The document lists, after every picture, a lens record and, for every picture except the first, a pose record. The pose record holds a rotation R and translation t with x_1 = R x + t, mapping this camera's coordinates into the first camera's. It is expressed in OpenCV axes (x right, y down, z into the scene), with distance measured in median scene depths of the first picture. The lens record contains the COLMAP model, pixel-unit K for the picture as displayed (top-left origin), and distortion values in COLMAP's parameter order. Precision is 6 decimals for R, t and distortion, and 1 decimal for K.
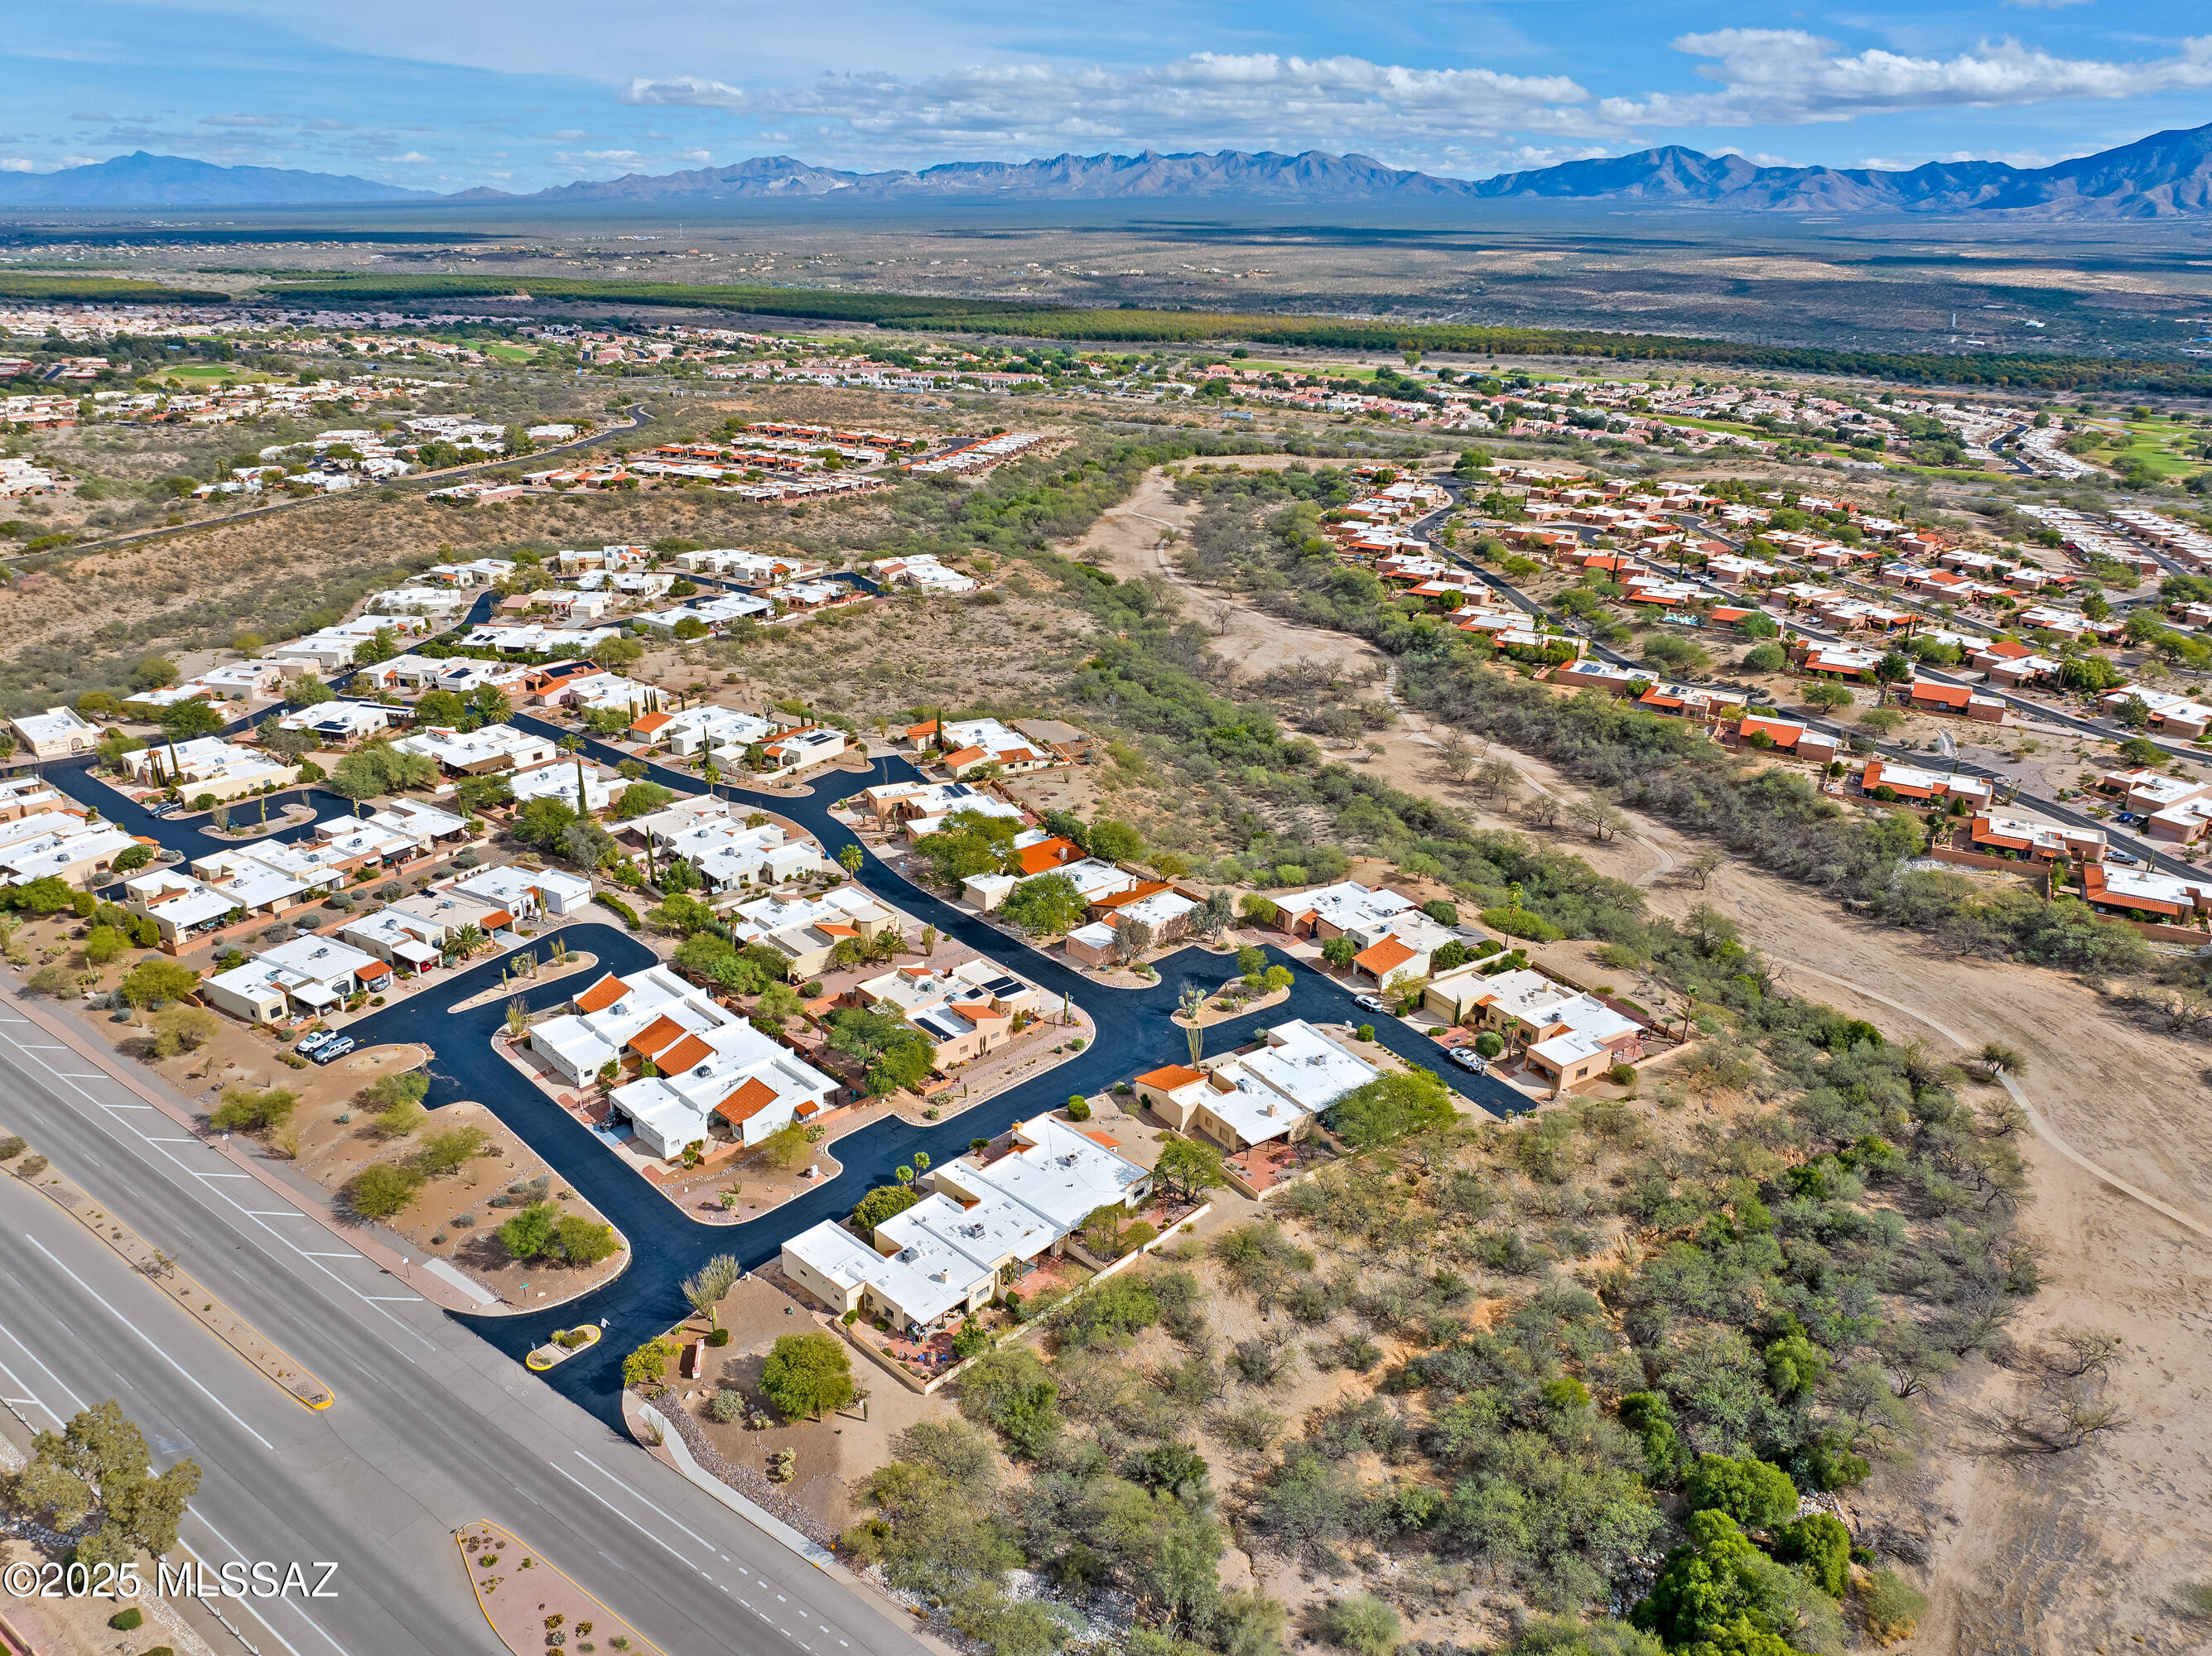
lens RADIAL K [[1544.4, 0, 1114.6], [0, 1544.4, 837.4], [0, 0, 1]] dist [-0.051130, 0.031497]
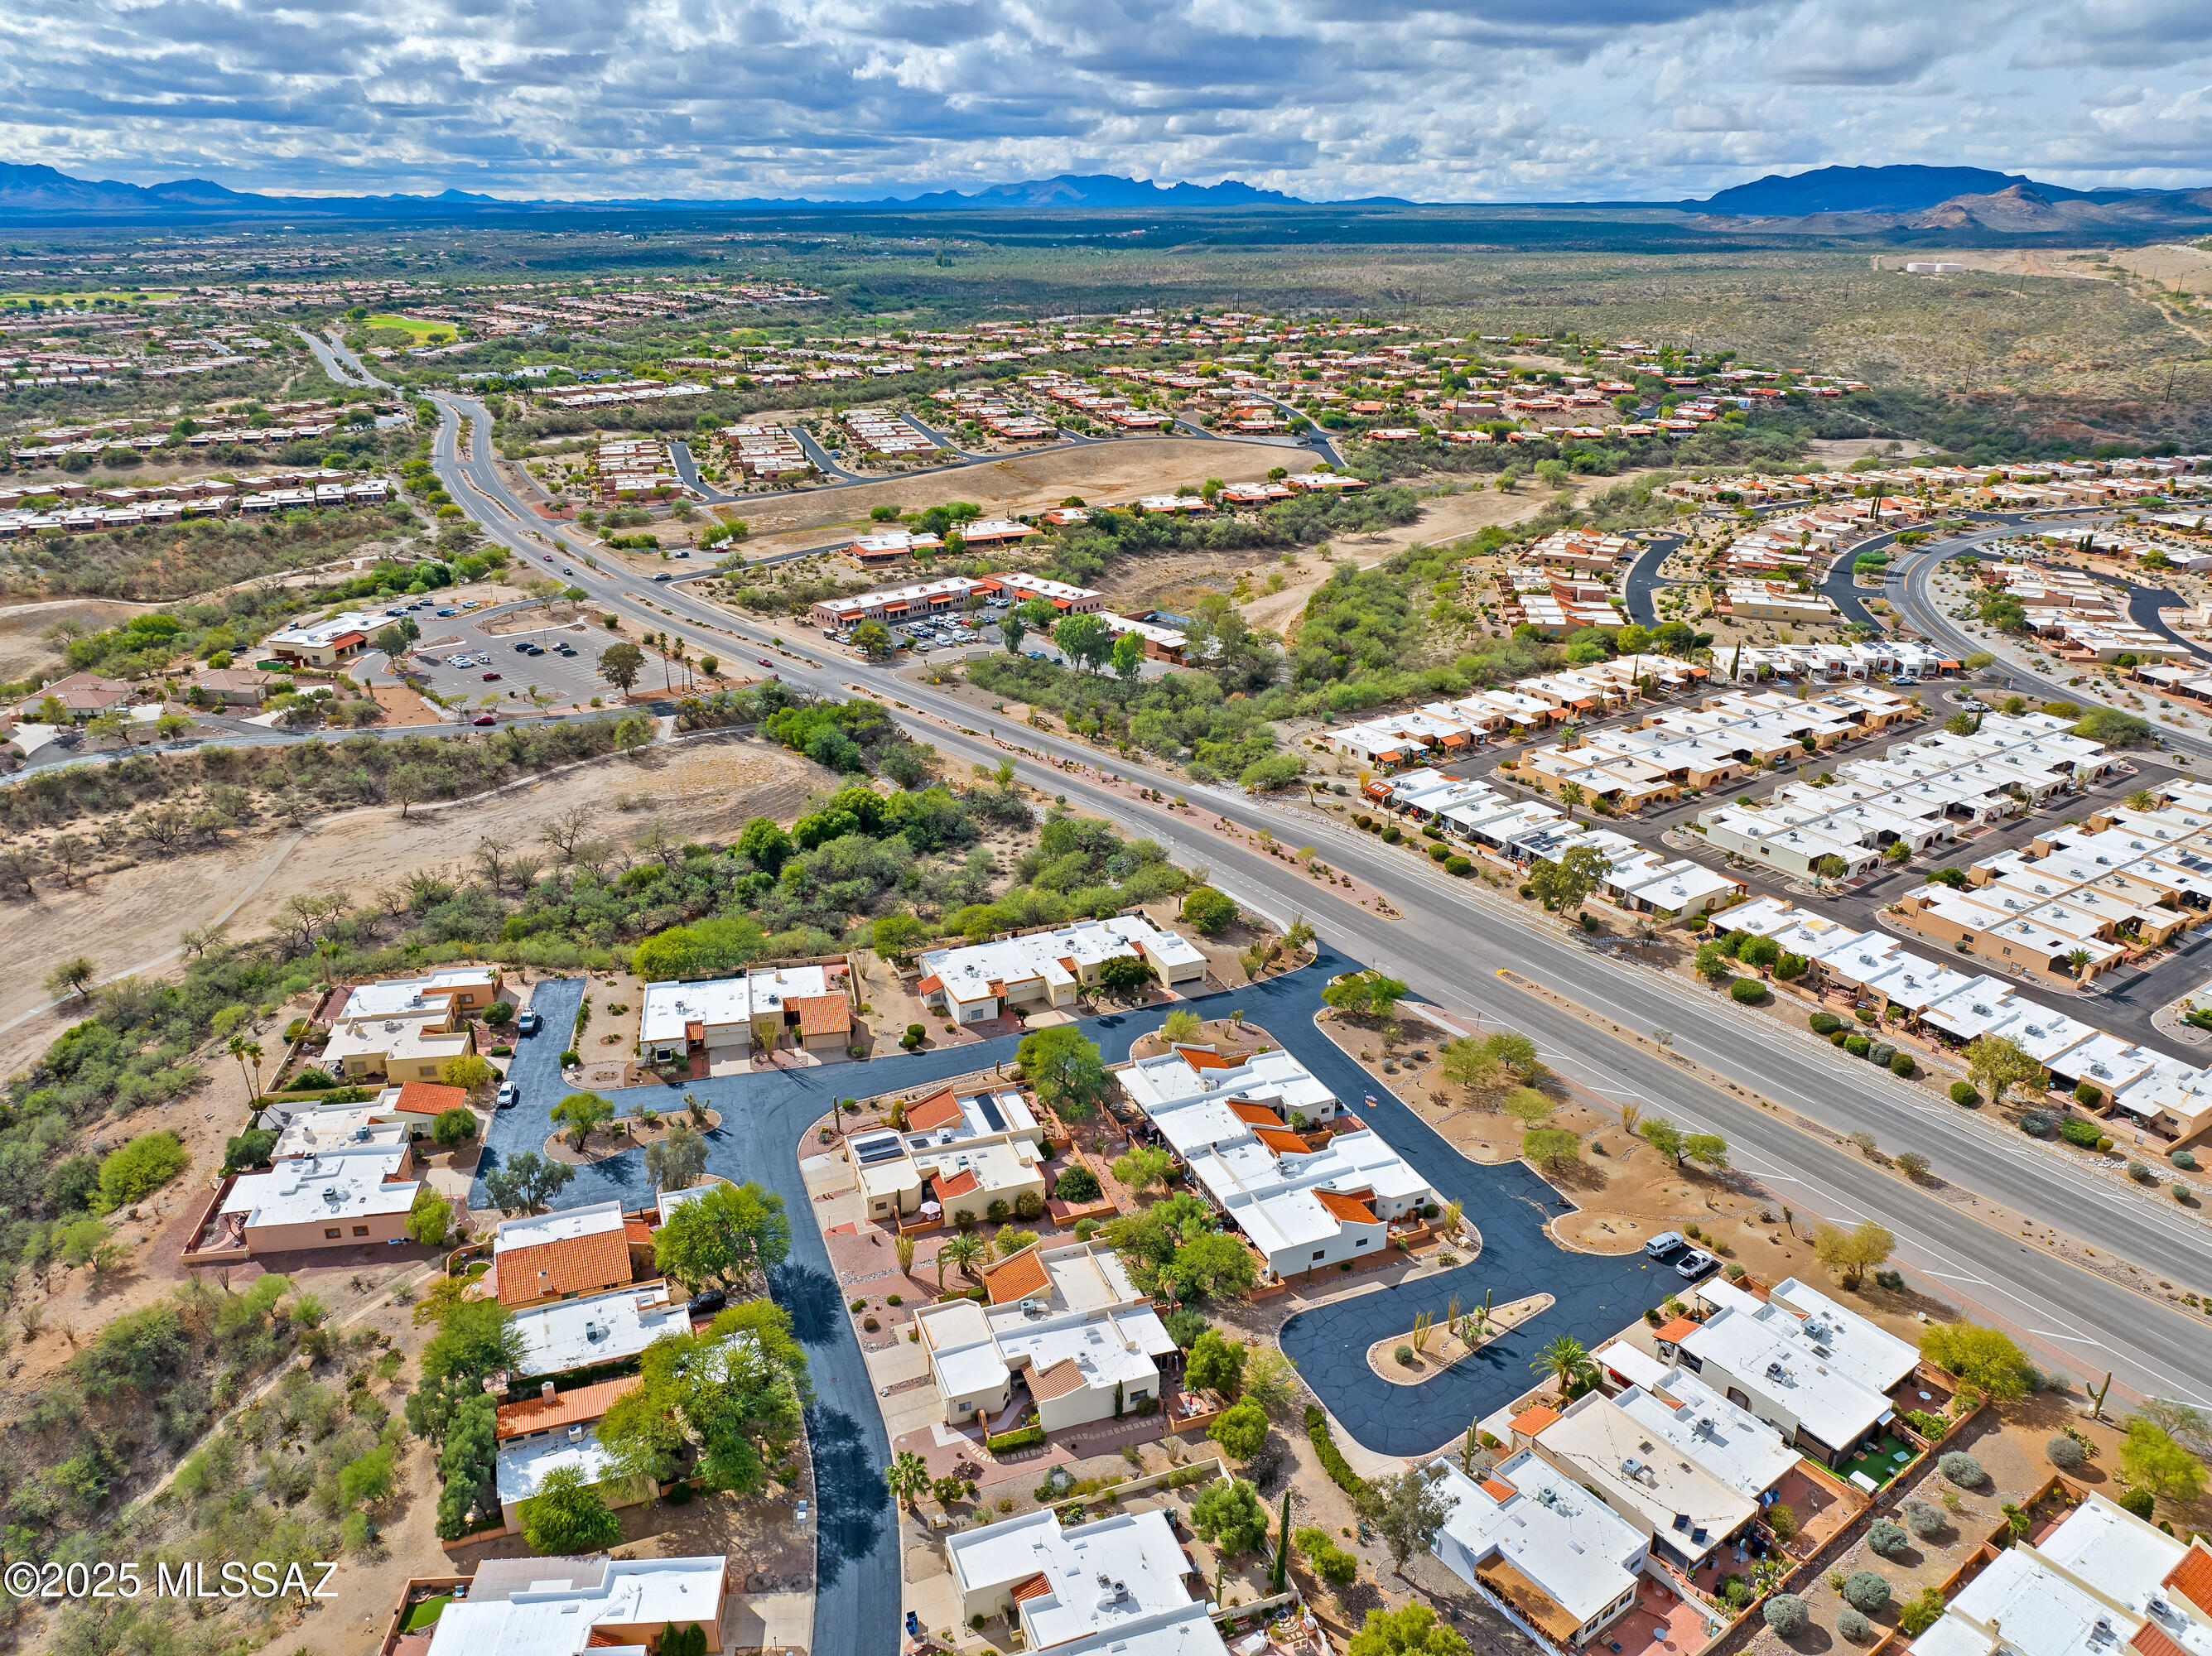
lens RADIAL K [[1544.4, 0, 1114.6], [0, 1544.4, 837.4], [0, 0, 1]] dist [-0.051130, 0.031497]
pose [[-0.927548, -0.177817, 0.328687, -0.493060], [0.102078, 0.725535, 0.680573, -0.649513], [-0.359491, 0.664816, -0.654817, 1.581663]]
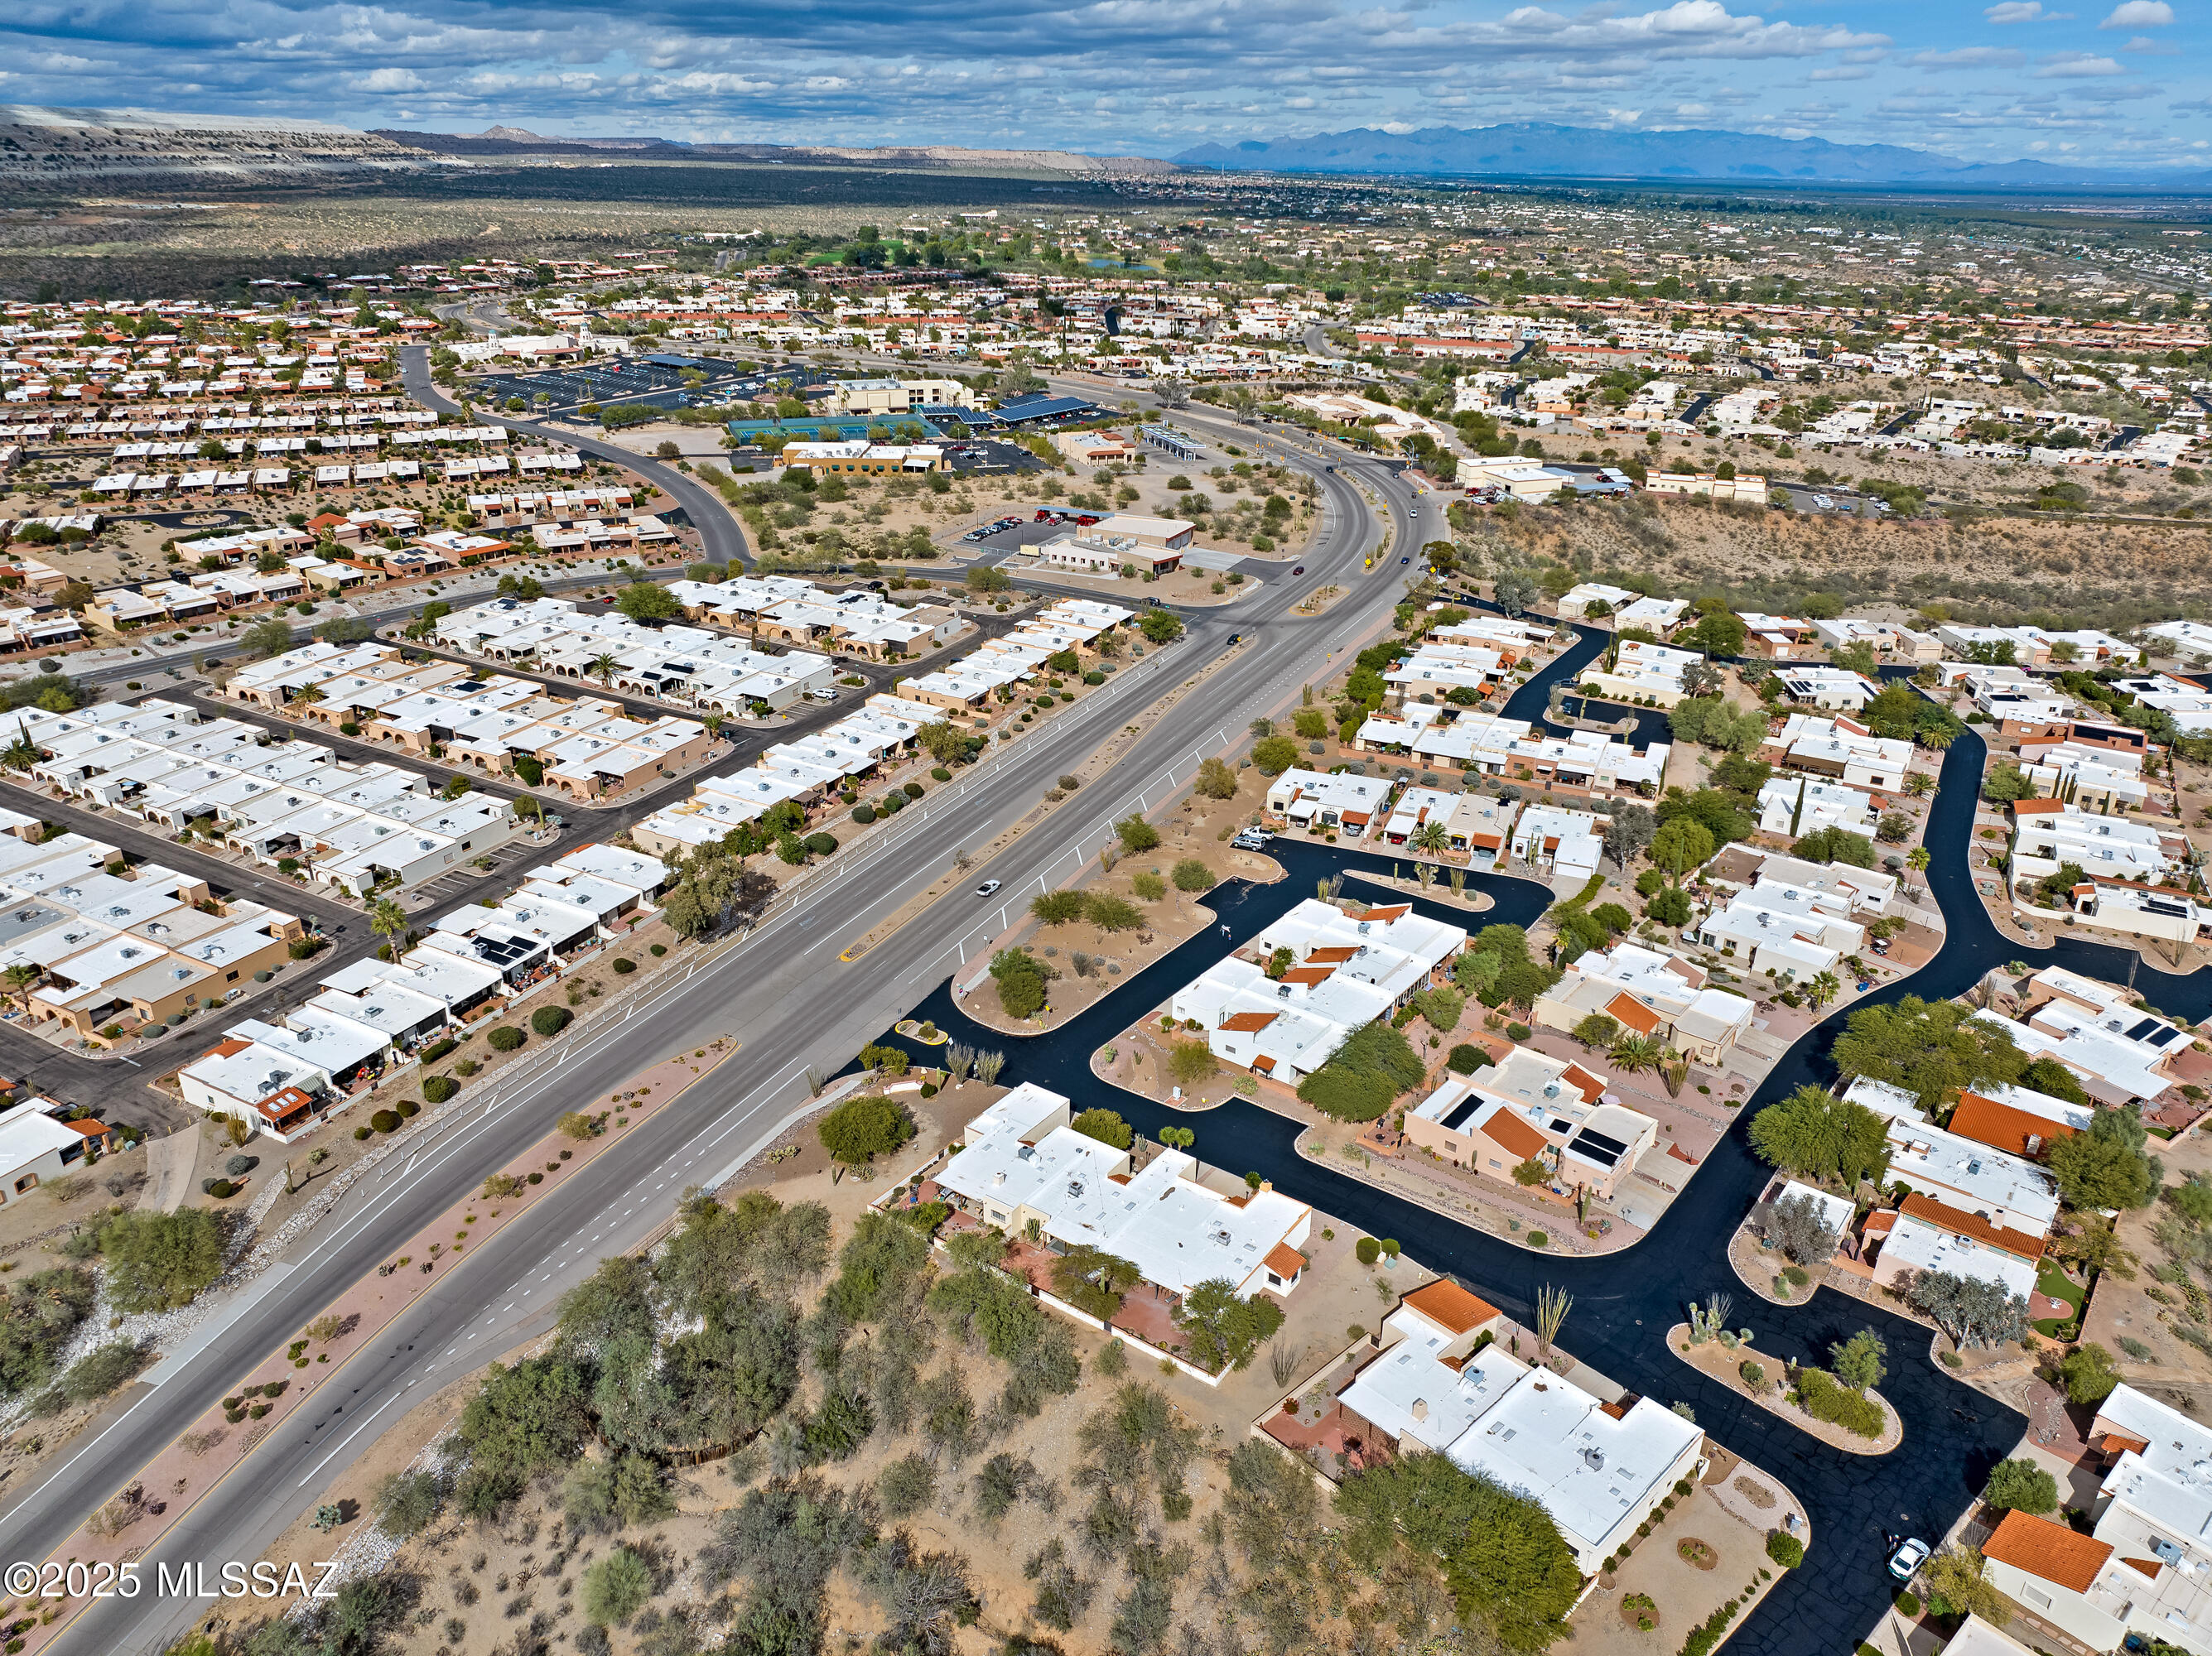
lens RADIAL K [[1544.4, 0, 1114.6], [0, 1544.4, 837.4], [0, 0, 1]] dist [-0.051130, 0.031497]
pose [[0.138804, 0.382722, -0.913377, 0.612916], [-0.377761, 0.873030, 0.308408, -0.209529], [0.915440, 0.302230, 0.265758, 0.604629]]
